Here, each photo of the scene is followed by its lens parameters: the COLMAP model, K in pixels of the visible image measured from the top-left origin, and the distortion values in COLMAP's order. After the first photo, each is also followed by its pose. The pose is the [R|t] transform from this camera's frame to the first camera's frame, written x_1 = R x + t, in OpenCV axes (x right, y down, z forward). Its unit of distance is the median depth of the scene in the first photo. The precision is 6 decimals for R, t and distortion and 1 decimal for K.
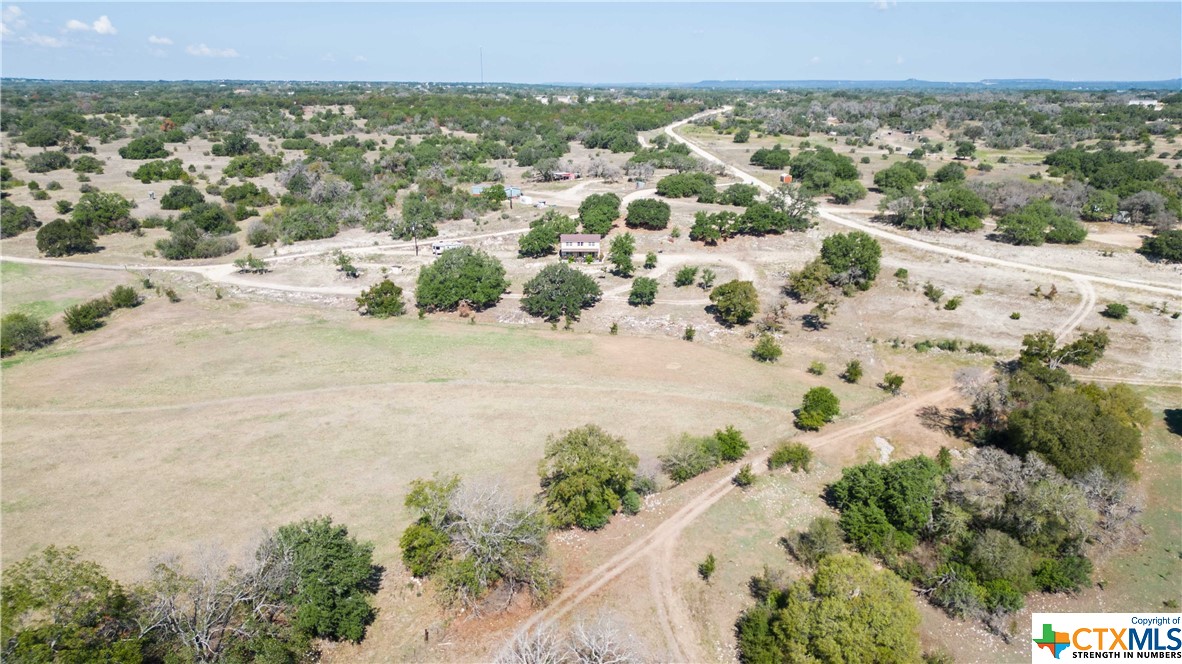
lens RADIAL K [[824.5, 0, 591.0], [0, 824.5, 332.0], [0, 0, 1]] dist [0.079149, -0.081861]
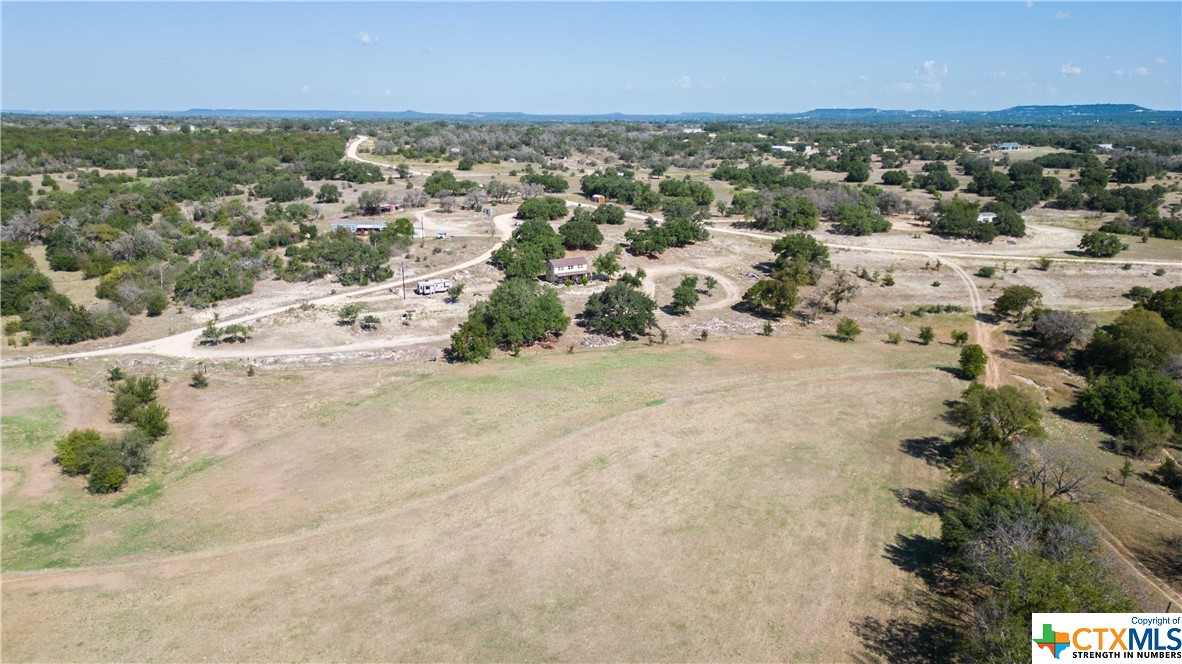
lens RADIAL K [[824.5, 0, 591.0], [0, 824.5, 332.0], [0, 0, 1]] dist [0.079149, -0.081861]
pose [[0.842252, -0.137004, 0.521385, -0.479863], [0.154557, 0.987934, 0.009926, -0.030779], [-0.516454, 0.072224, 0.853264, 0.112523]]
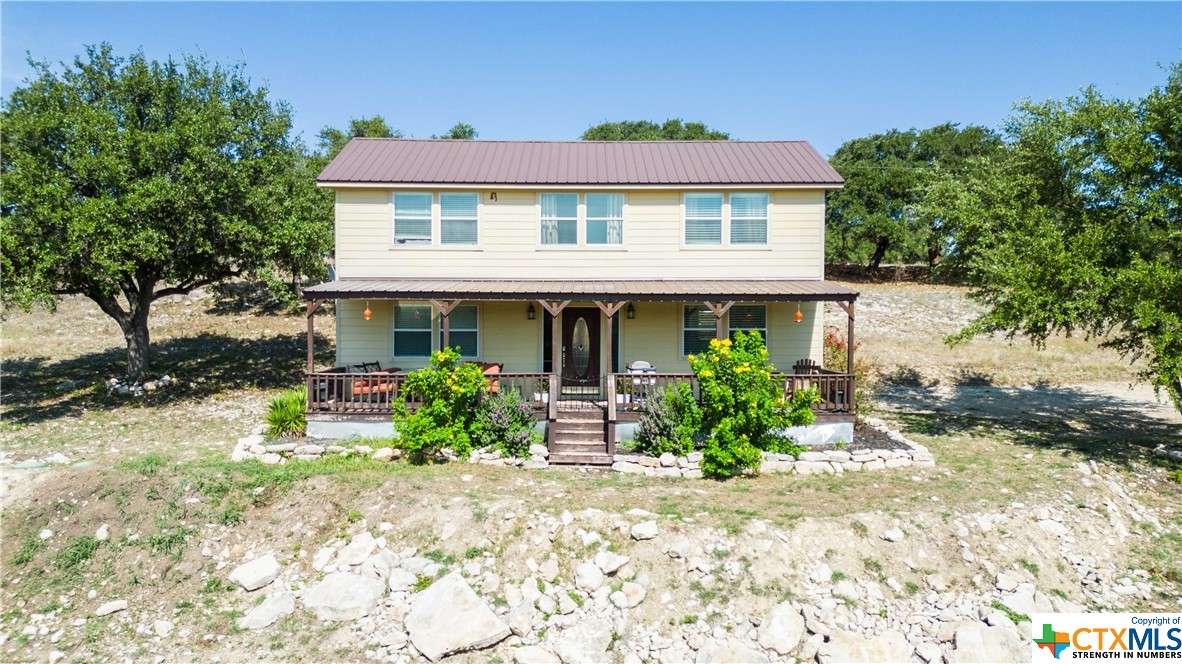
lens RADIAL K [[824.5, 0, 591.0], [0, 824.5, 332.0], [0, 0, 1]] dist [0.079149, -0.081861]
pose [[0.998613, 0.007826, 0.052073, -0.014365], [0.006701, 0.961968, -0.273079, -0.068150], [-0.052229, 0.273049, 0.960581, 0.836012]]
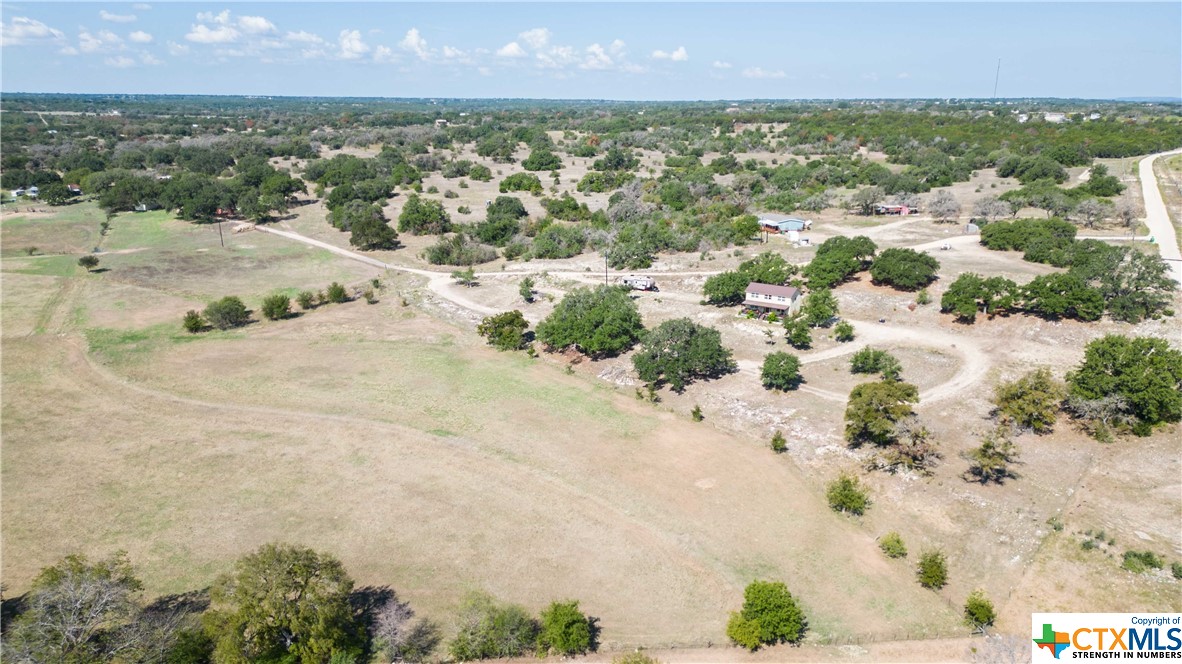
lens RADIAL K [[824.5, 0, 591.0], [0, 824.5, 332.0], [0, 0, 1]] dist [0.079149, -0.081861]
pose [[0.824439, 0.151748, -0.545227, 0.259124], [-0.162473, 0.986292, 0.028830, -0.062040], [0.542128, 0.064815, 0.837793, 0.214628]]
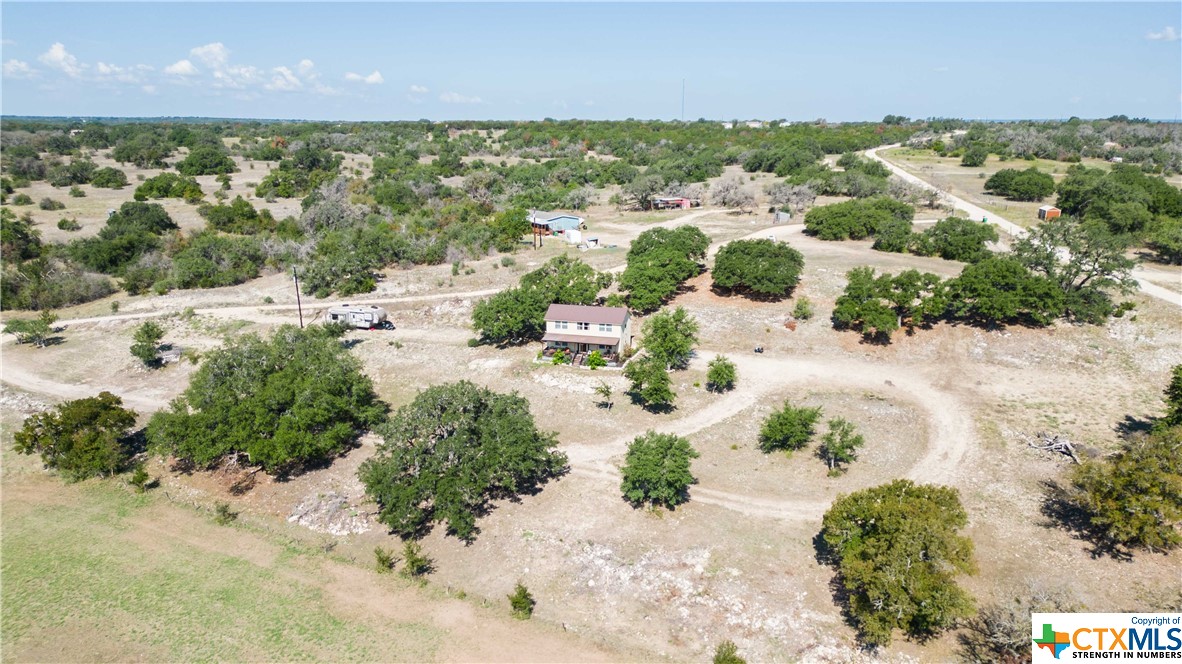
lens RADIAL K [[824.5, 0, 591.0], [0, 824.5, 332.0], [0, 0, 1]] dist [0.079149, -0.081861]
pose [[0.967473, 0.061692, -0.245336, 0.099138], [-0.073122, 0.996608, -0.037748, -0.077129], [0.242175, 0.054460, 0.968703, 0.480681]]
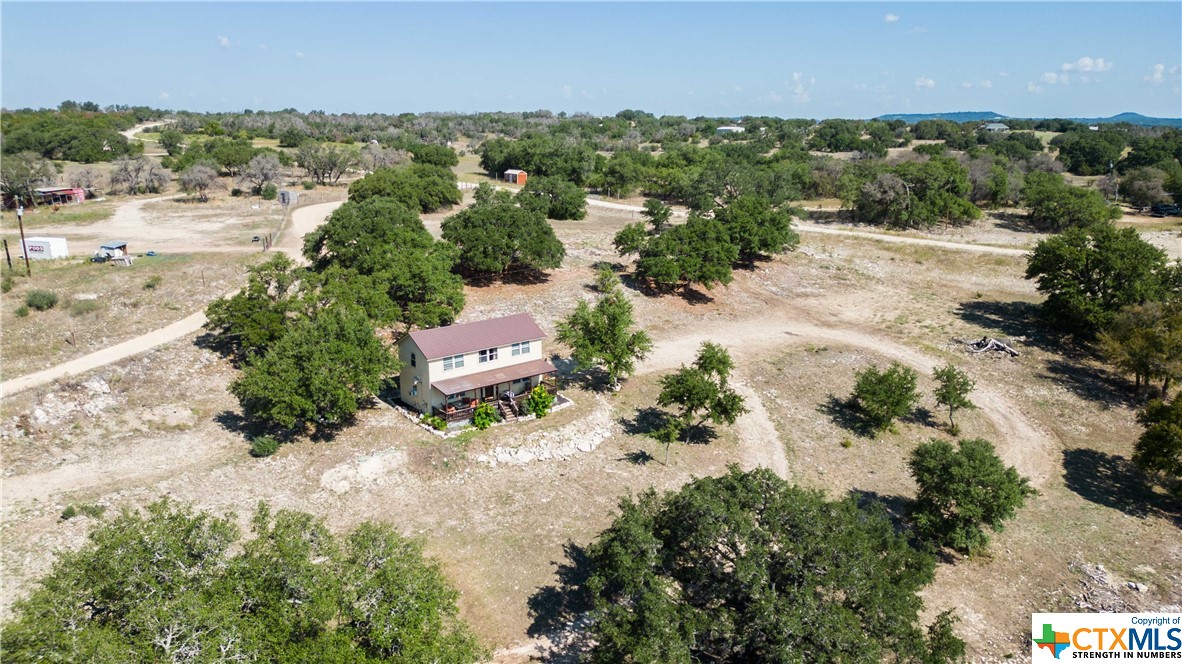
lens RADIAL K [[824.5, 0, 591.0], [0, 824.5, 332.0], [0, 0, 1]] dist [0.079149, -0.081861]
pose [[0.760512, -0.159061, 0.629540, -0.149995], [0.187932, 0.981956, 0.021073, -0.102855], [-0.621532, 0.102284, 0.776682, 0.676684]]
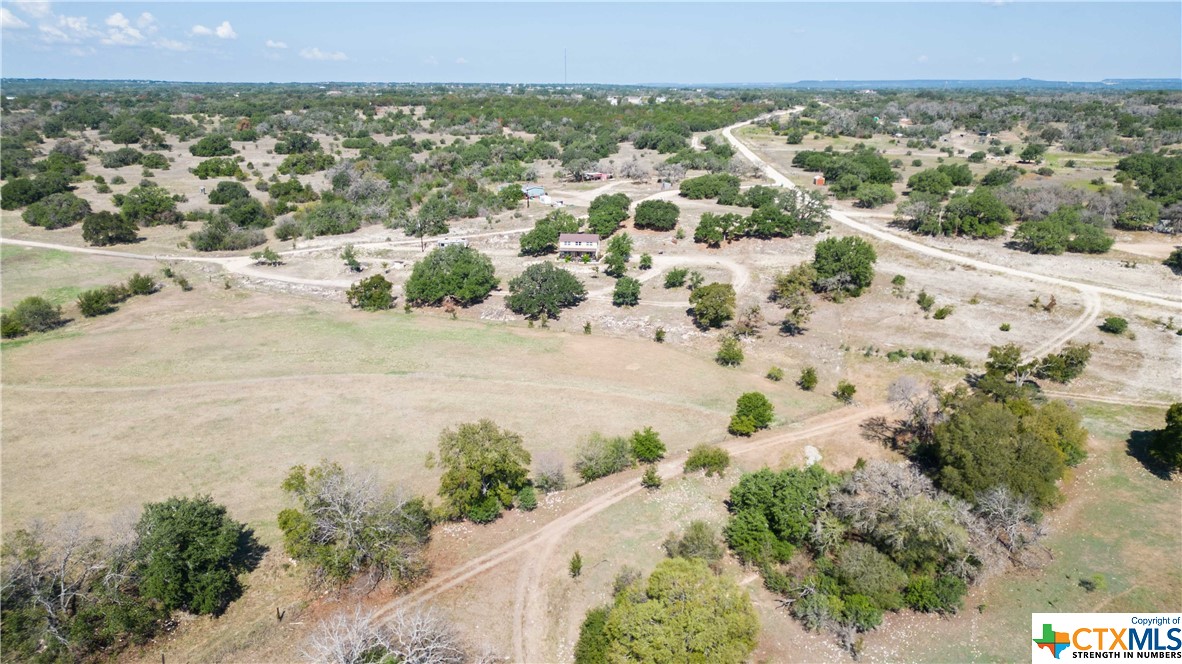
lens RADIAL K [[824.5, 0, 591.0], [0, 824.5, 332.0], [0, 0, 1]] dist [0.079149, -0.081861]
pose [[0.993953, 0.030580, -0.105459, 0.100854], [-0.030674, 0.999529, 0.000728, -0.000068], [0.105432, 0.002511, 0.994423, 0.001015]]
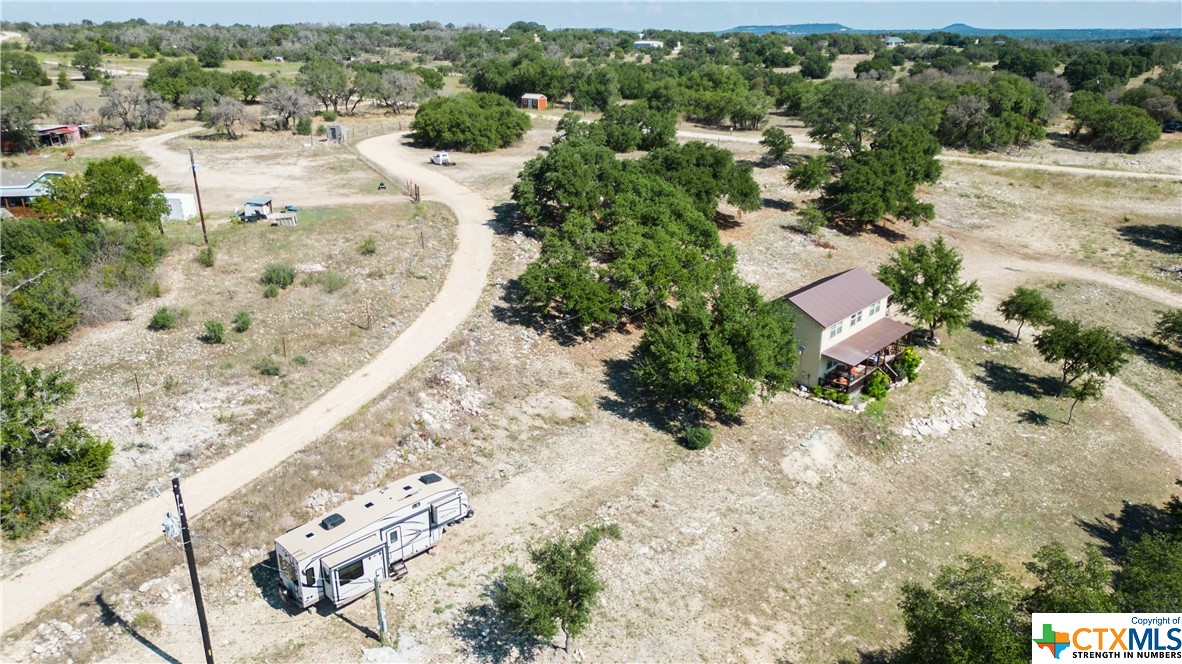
lens RADIAL K [[824.5, 0, 591.0], [0, 824.5, 332.0], [0, 0, 1]] dist [0.079149, -0.081861]
pose [[0.641854, -0.260061, 0.721382, -0.236950], [0.223311, 0.963354, 0.148600, -0.145471], [-0.733590, 0.065713, 0.676407, 0.793633]]
